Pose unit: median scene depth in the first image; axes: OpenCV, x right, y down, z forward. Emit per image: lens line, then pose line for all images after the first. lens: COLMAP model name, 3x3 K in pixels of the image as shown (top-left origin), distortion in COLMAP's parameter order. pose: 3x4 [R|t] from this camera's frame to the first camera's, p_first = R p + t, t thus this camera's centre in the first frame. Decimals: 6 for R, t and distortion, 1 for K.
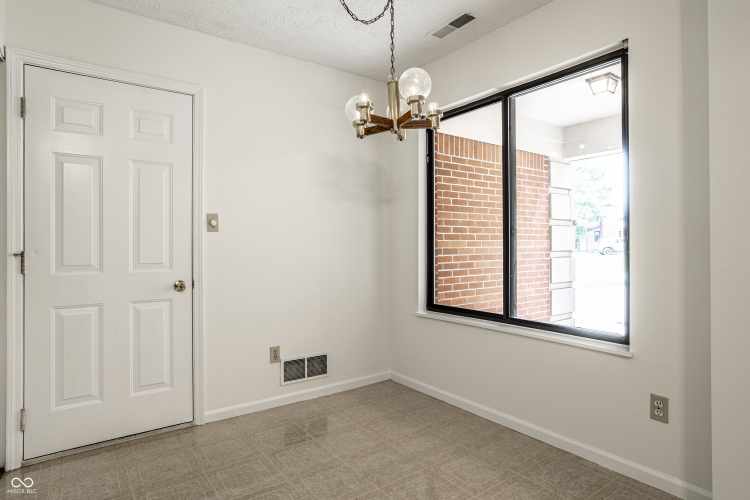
lens RADIAL K [[425.4, 0, 375.0], [0, 425.4, 250.0], [0, 0, 1]] dist [-0.003381, -0.000428]
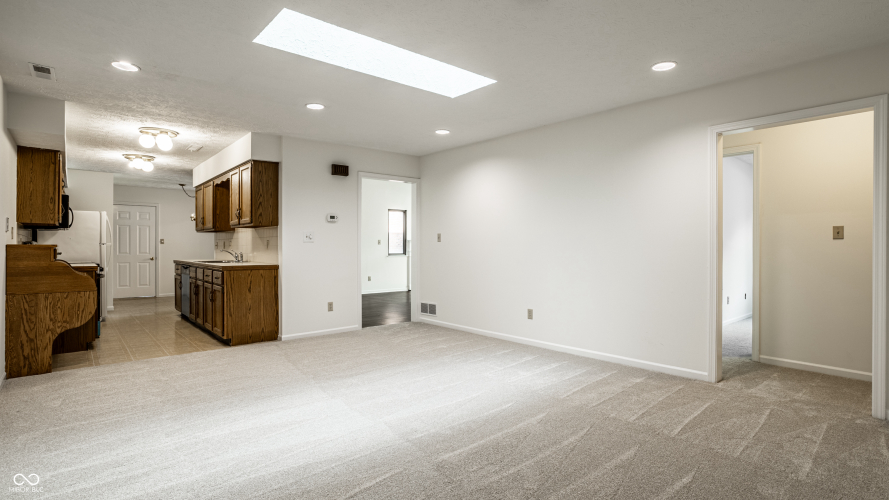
lens RADIAL K [[442.3, 0, 444.5], [0, 442.3, 250.0], [0, 0, 1]] dist [-0.000120, 0.000148]
pose [[0.990255, 0.001355, 0.139258, 1.531041], [-0.001039, 0.999997, -0.002339, 0.014758], [-0.139261, 0.002171, 0.990253, -3.176954]]
